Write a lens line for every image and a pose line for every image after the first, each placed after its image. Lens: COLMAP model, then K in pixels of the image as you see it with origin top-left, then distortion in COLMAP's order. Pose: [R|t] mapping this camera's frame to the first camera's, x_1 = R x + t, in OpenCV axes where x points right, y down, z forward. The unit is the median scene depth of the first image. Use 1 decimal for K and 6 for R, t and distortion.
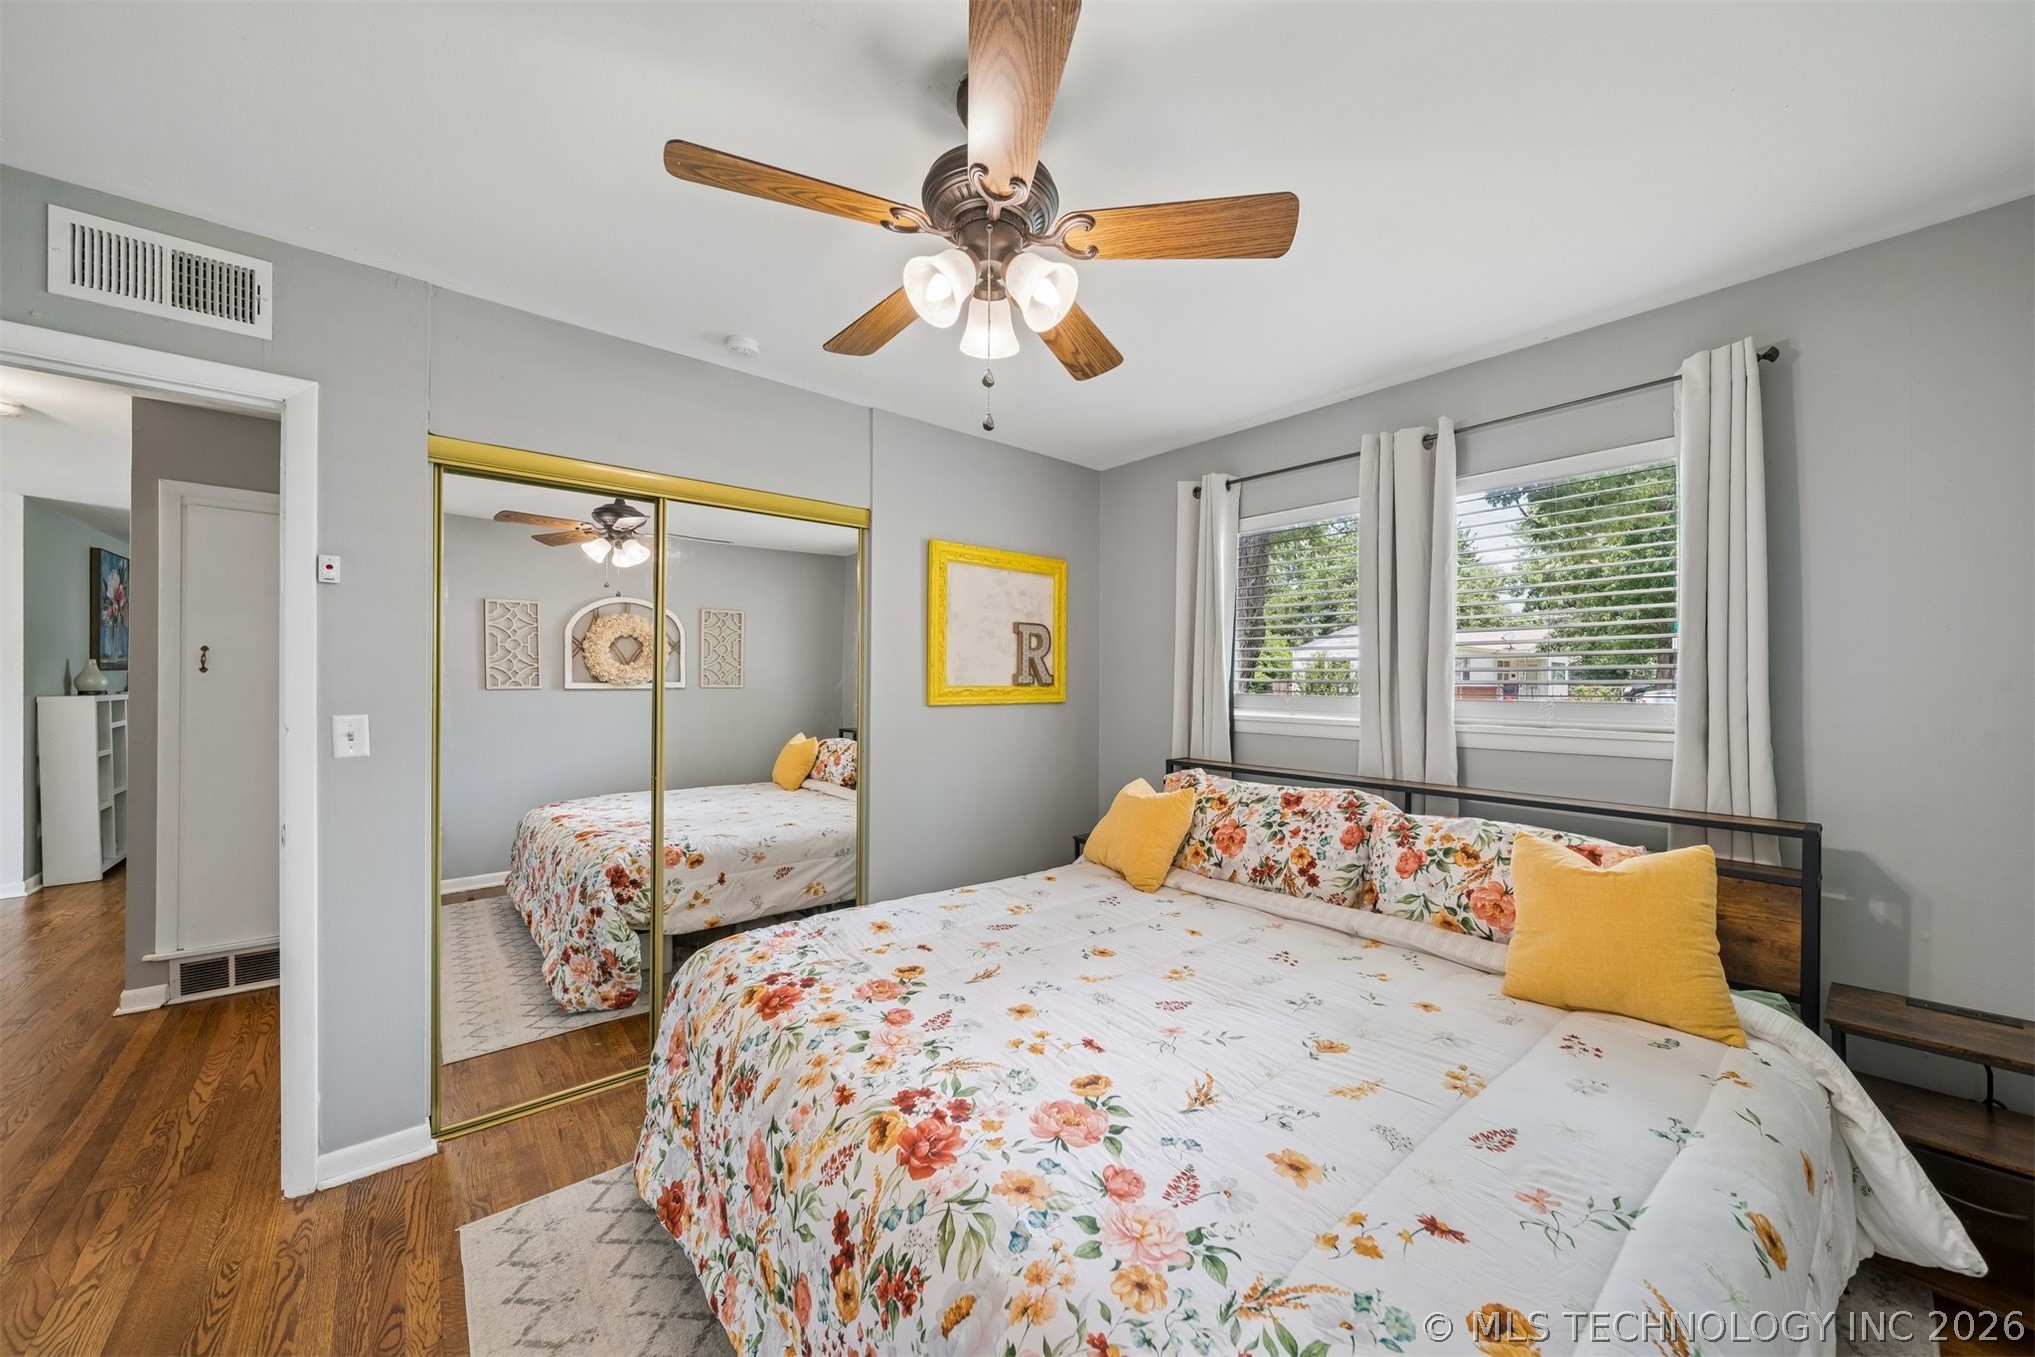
lens RADIAL K [[719.2, 0, 1024.6], [0, 719.2, 685.7], [0, 0, 1]] dist [0.000721, -0.001034]
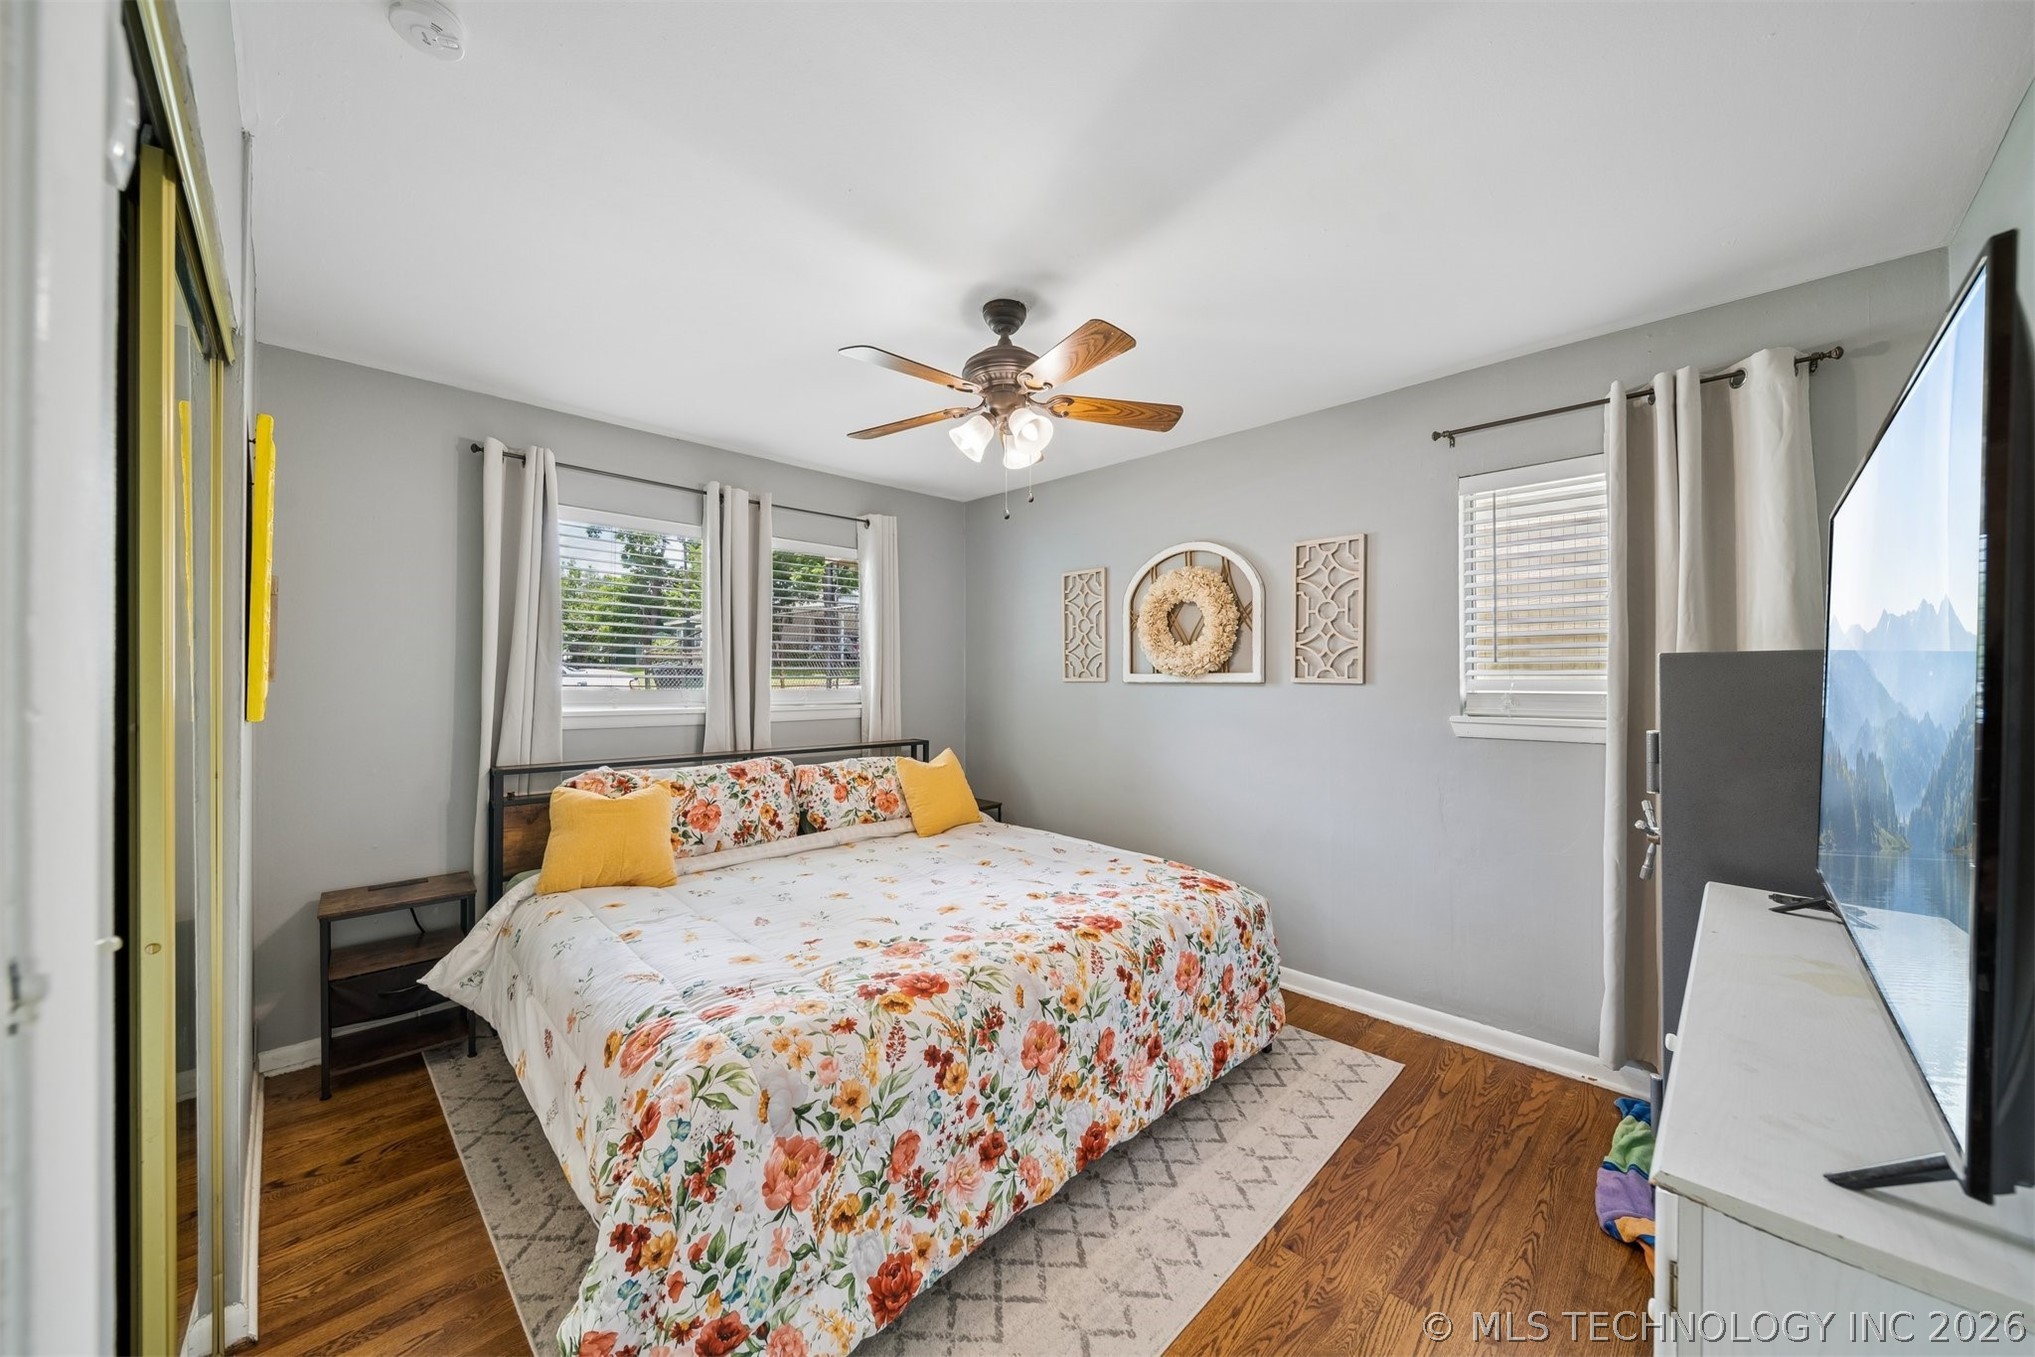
lens RADIAL K [[719.2, 0, 1027.1], [0, 719.2, 674.1], [0, 0, 1]] dist [0.000721, -0.001034]
pose [[-0.074645, 0.003063, 0.997205, -1.089166], [0.000251, 0.999995, -0.003053, -0.009057], [-0.997210, 0.000022, -0.074645, 0.717583]]
